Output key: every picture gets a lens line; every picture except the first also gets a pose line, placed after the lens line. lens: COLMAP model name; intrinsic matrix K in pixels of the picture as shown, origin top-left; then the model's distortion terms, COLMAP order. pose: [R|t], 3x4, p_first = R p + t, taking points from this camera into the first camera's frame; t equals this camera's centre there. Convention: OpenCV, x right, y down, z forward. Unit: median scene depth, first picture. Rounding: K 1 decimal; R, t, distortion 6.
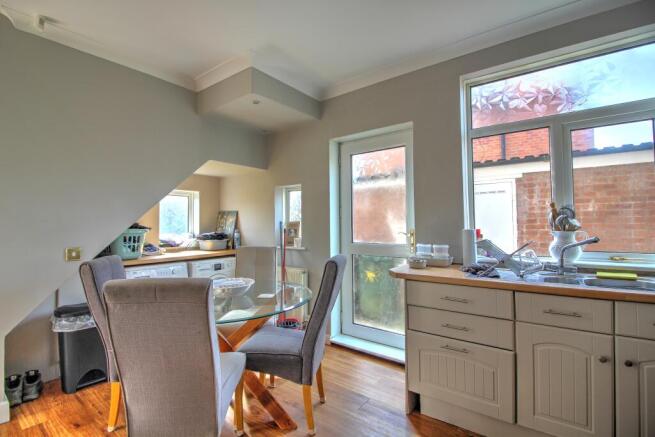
lens RADIAL K [[312.4, 0, 325.6], [0, 312.4, 219.4], [0, 0, 1]] dist [-0.005150, -0.001767]
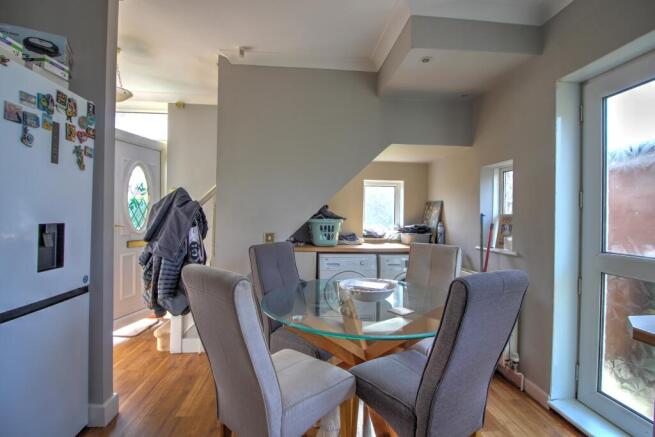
lens RADIAL K [[312.4, 0, 328.0], [0, 312.4, 219.1], [0, 0, 1]] dist [-0.005150, -0.001767]
pose [[0.669232, 0.025168, -0.742627, 0.166427], [-0.007630, 0.999606, 0.027001, 0.002331], [0.743014, -0.012403, 0.669160, 0.242364]]
